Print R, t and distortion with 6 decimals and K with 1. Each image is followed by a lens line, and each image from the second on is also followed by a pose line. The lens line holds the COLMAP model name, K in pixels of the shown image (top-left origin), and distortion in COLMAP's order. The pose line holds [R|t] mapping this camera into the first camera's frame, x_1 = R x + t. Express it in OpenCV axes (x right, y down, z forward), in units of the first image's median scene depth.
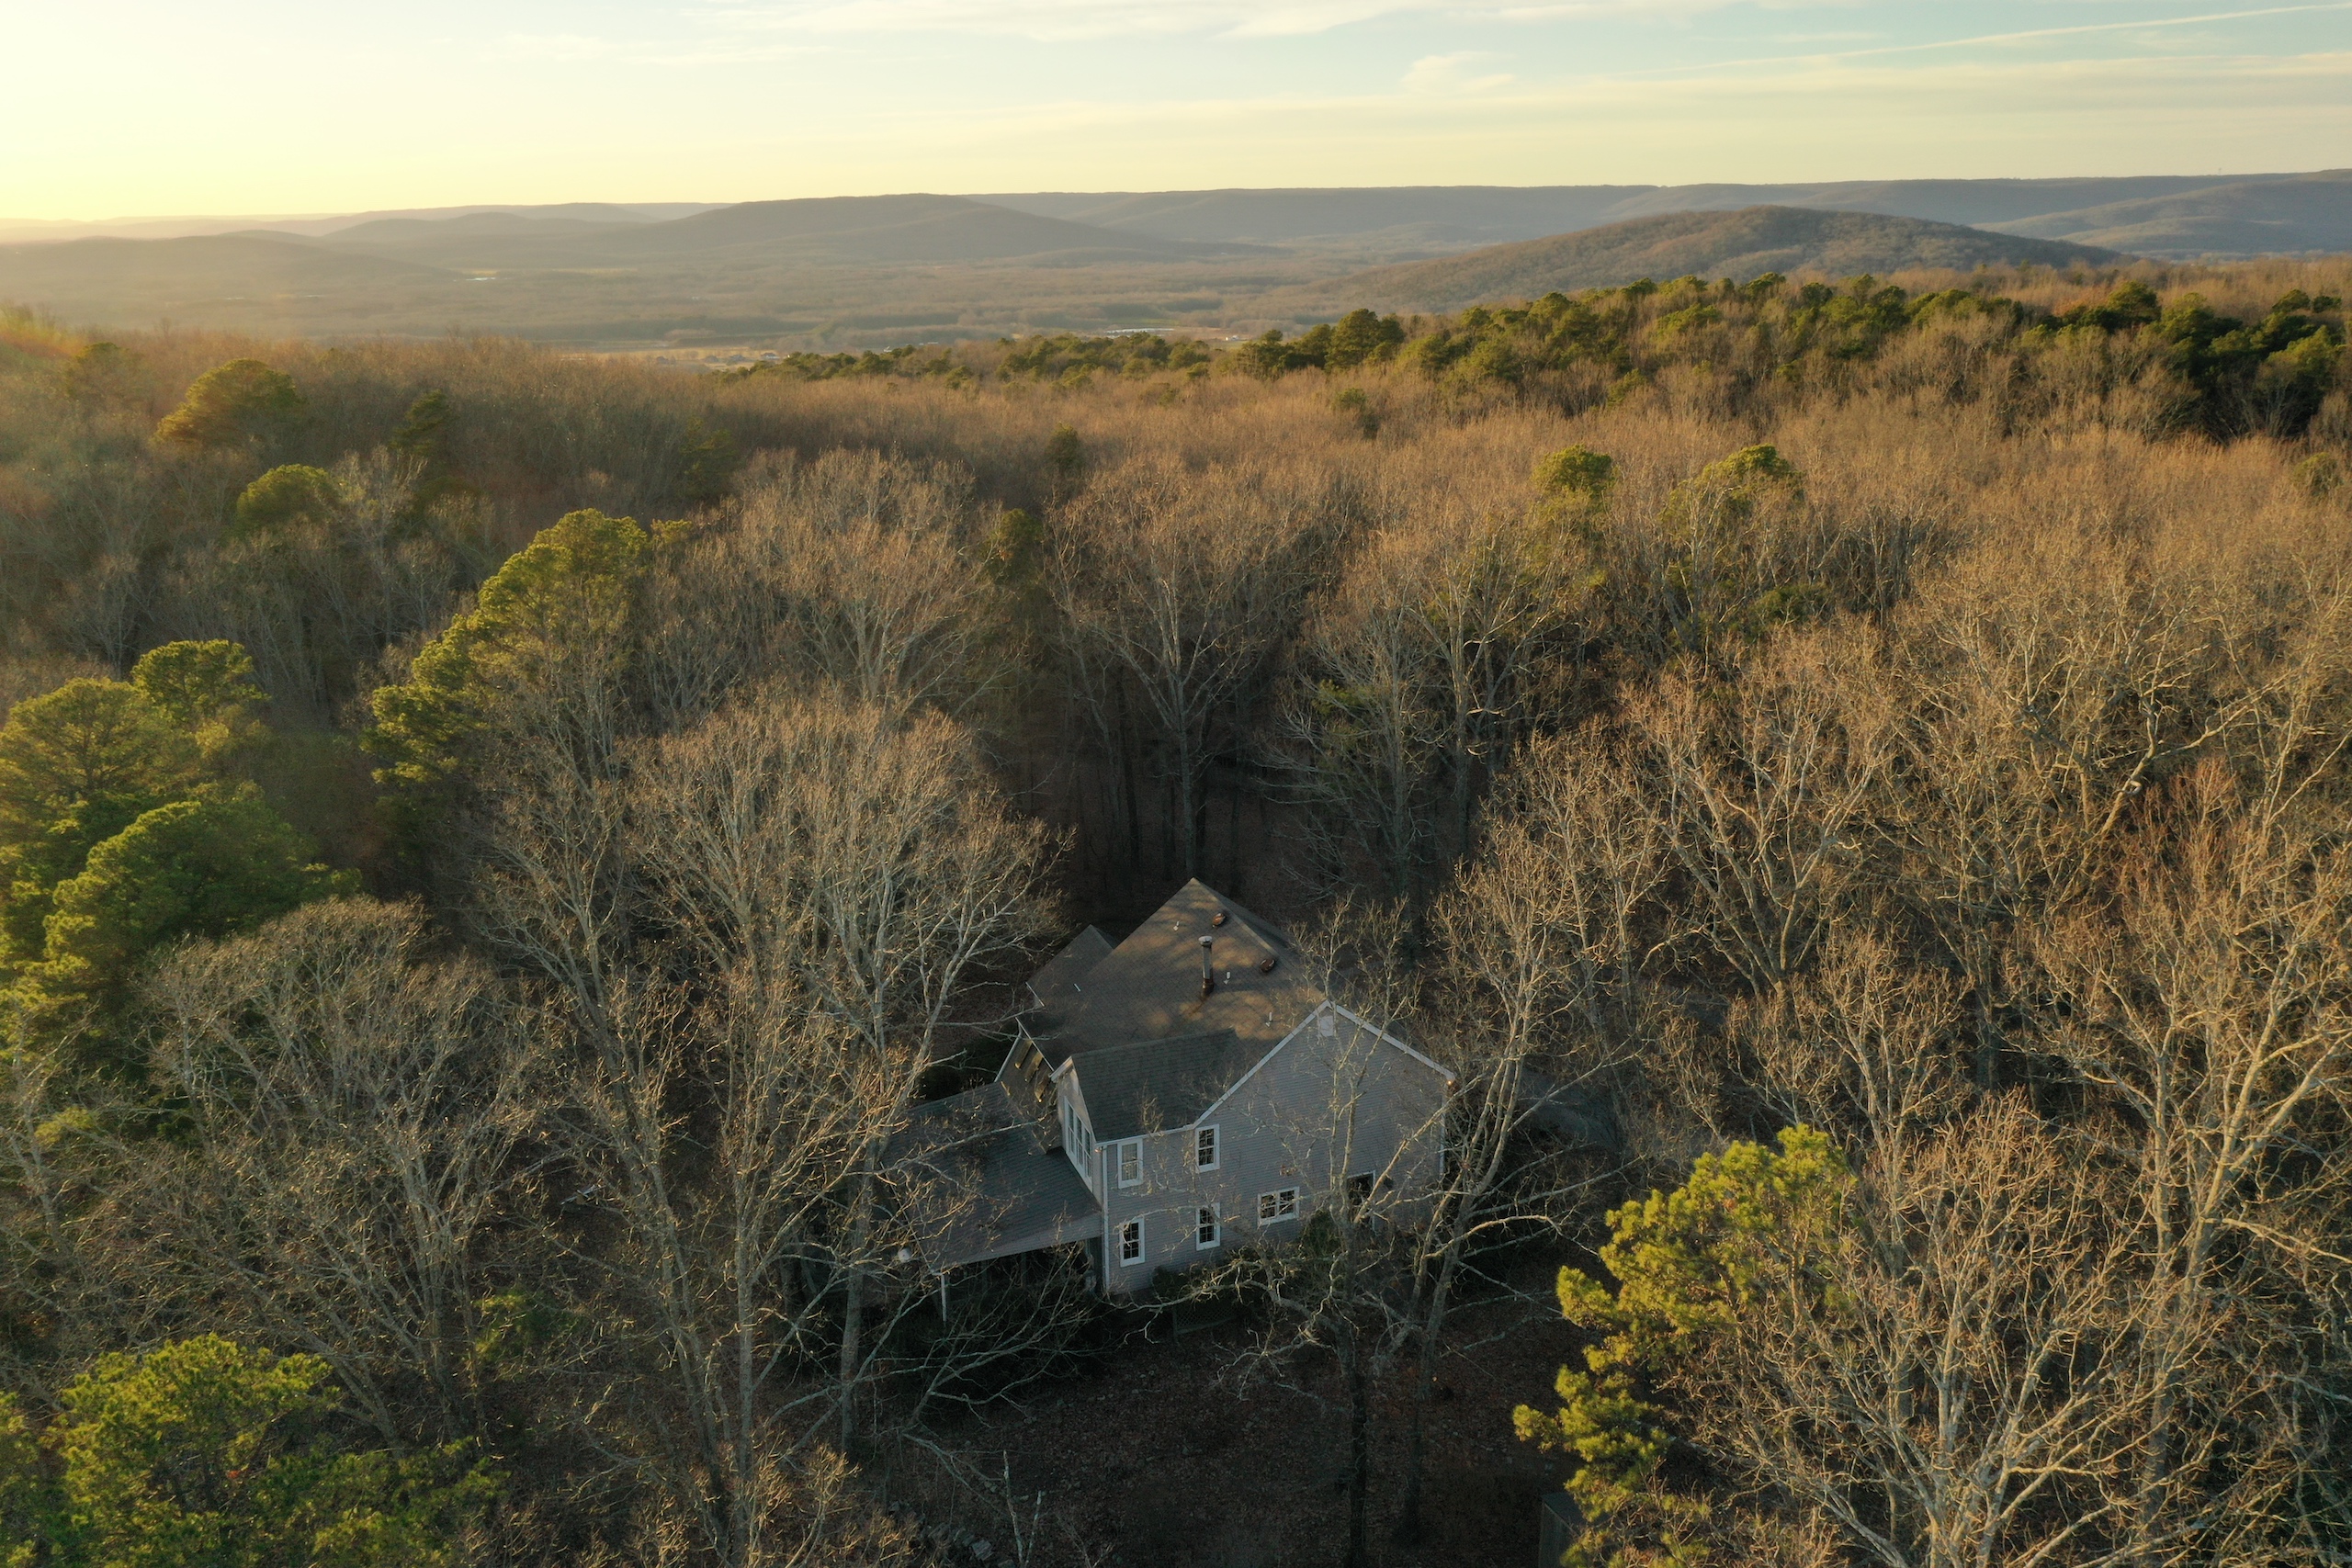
lens RADIAL K [[1854.6, 0, 1173.2], [0, 1854.6, 779.4], [0, 0, 1]] dist [-0.010579, 0.013559]
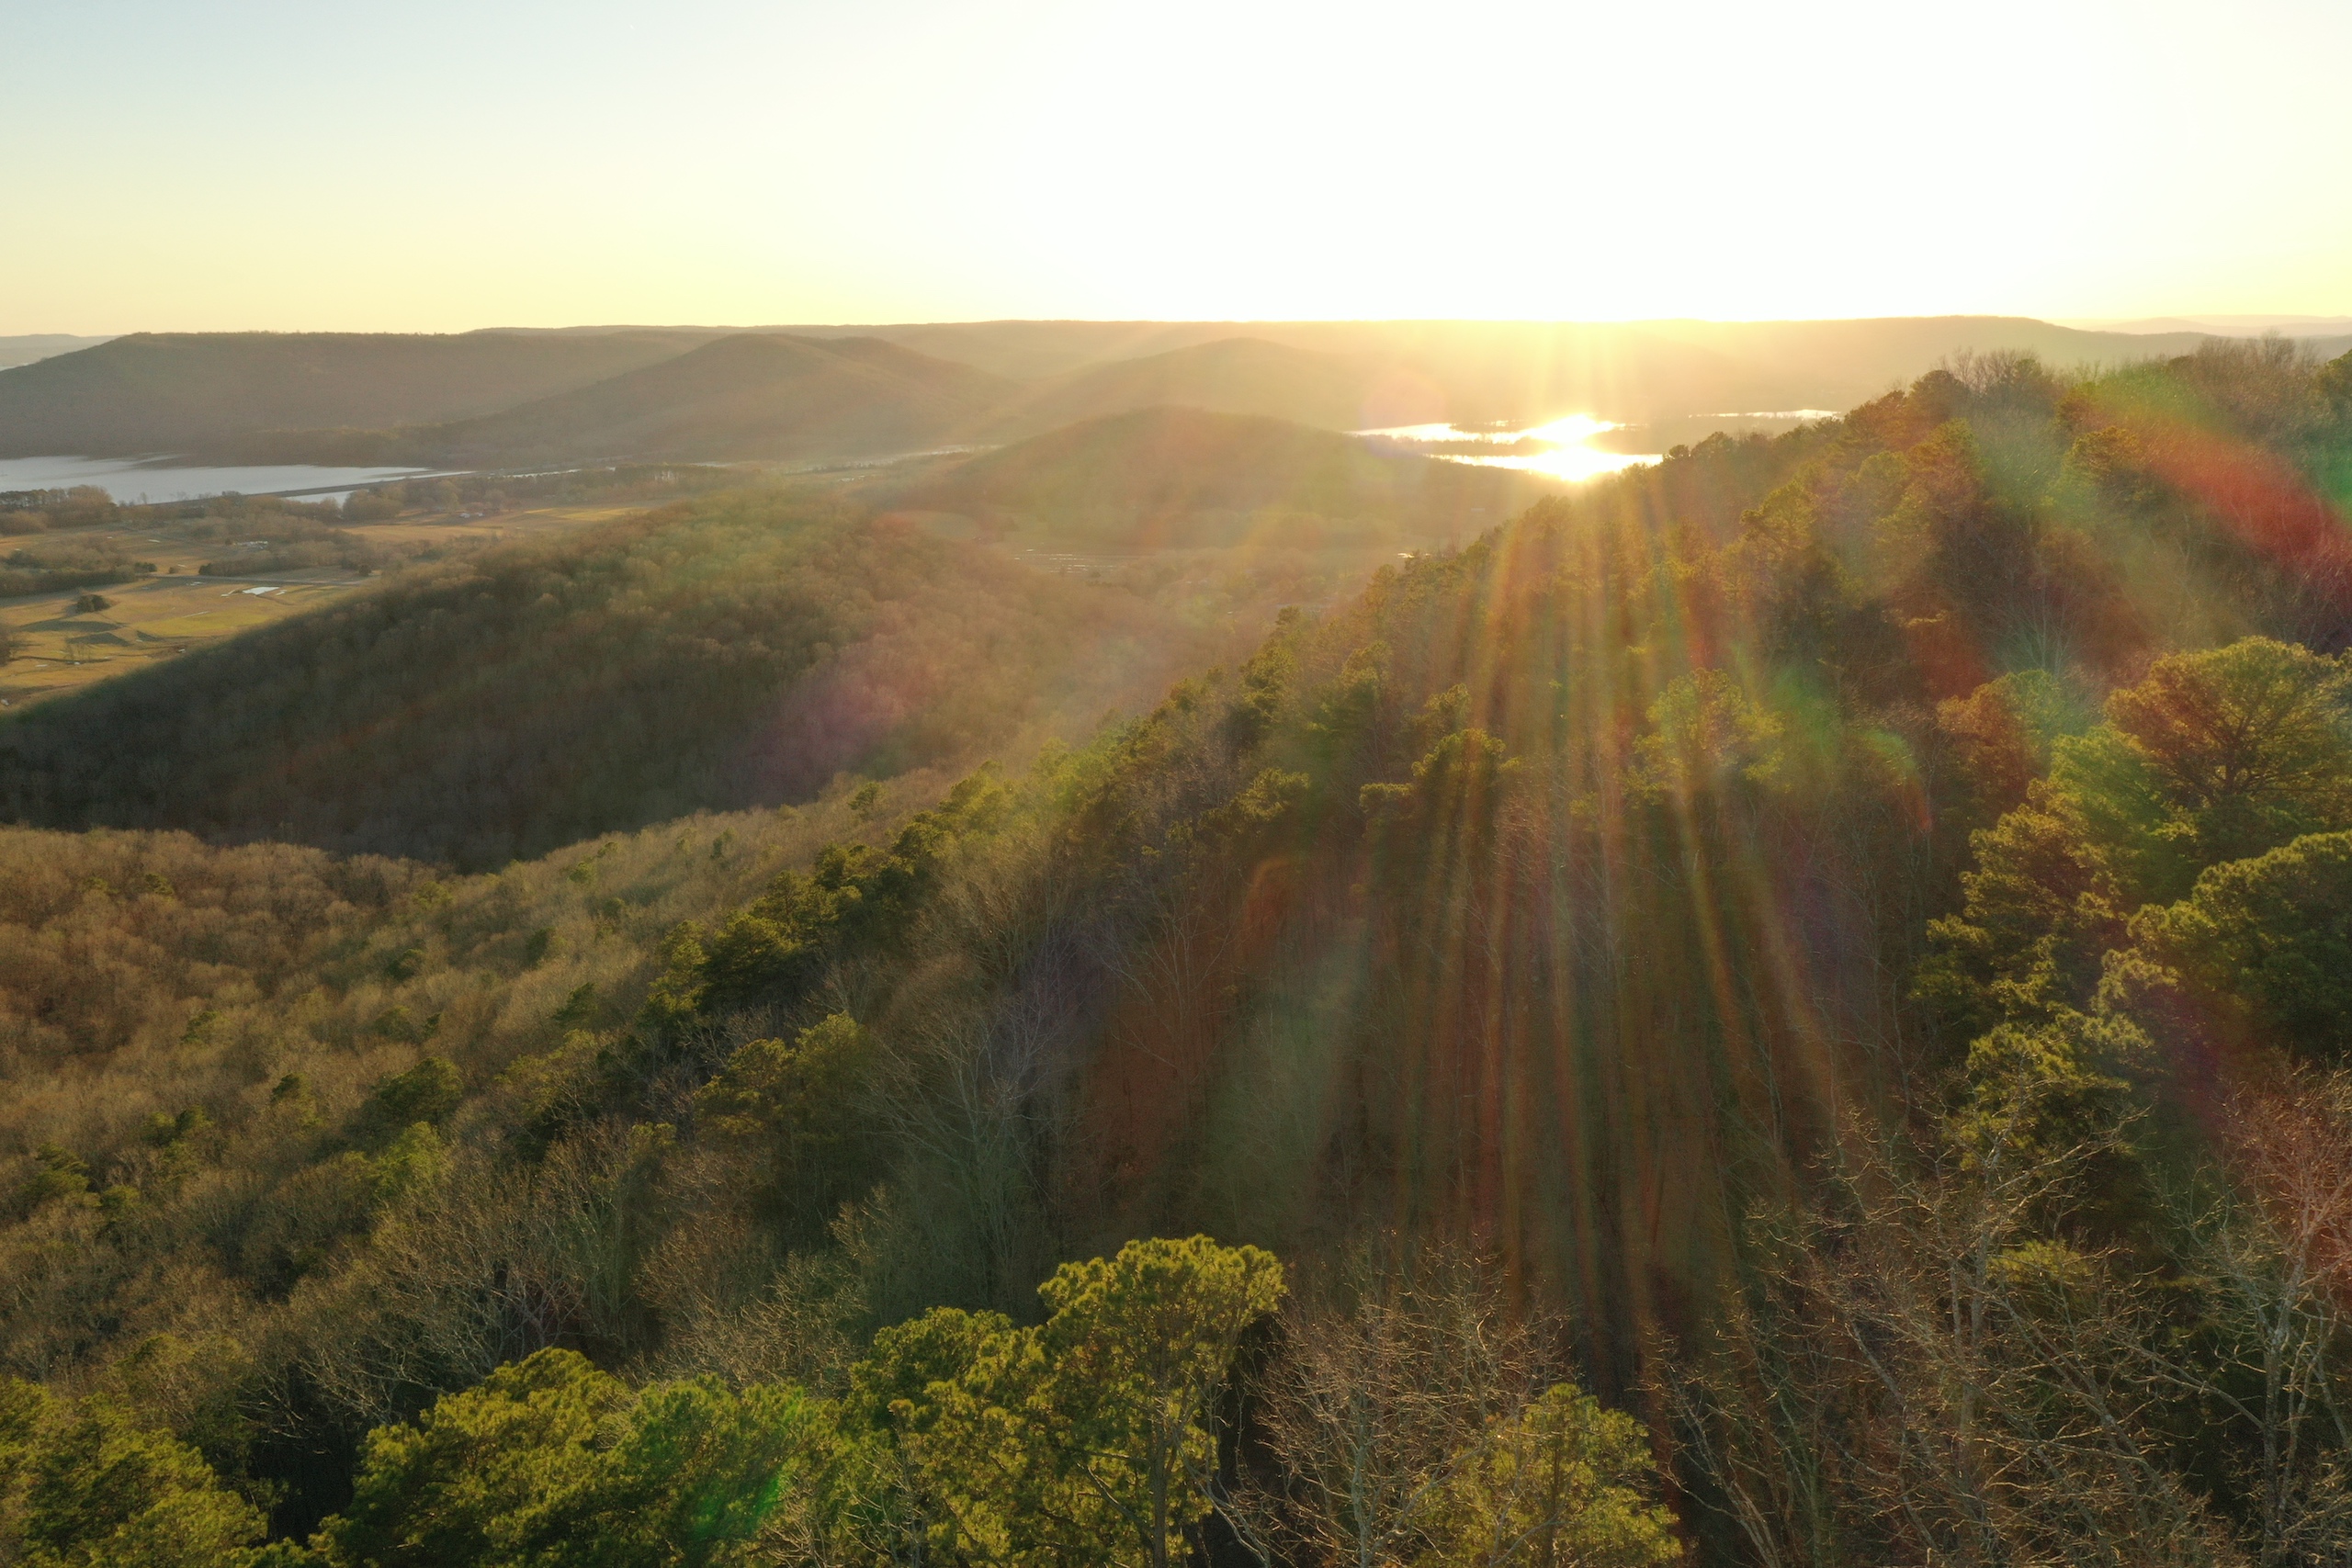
lens RADIAL K [[1854.6, 0, 1186.7], [0, 1854.6, 779.0], [0, 0, 1]] dist [-0.010579, 0.013559]
pose [[0.481677, 0.204166, -0.852234, -0.221287], [-0.252321, 0.963612, 0.088239, 0.040231], [0.839239, 0.172534, 0.515665, 0.378817]]
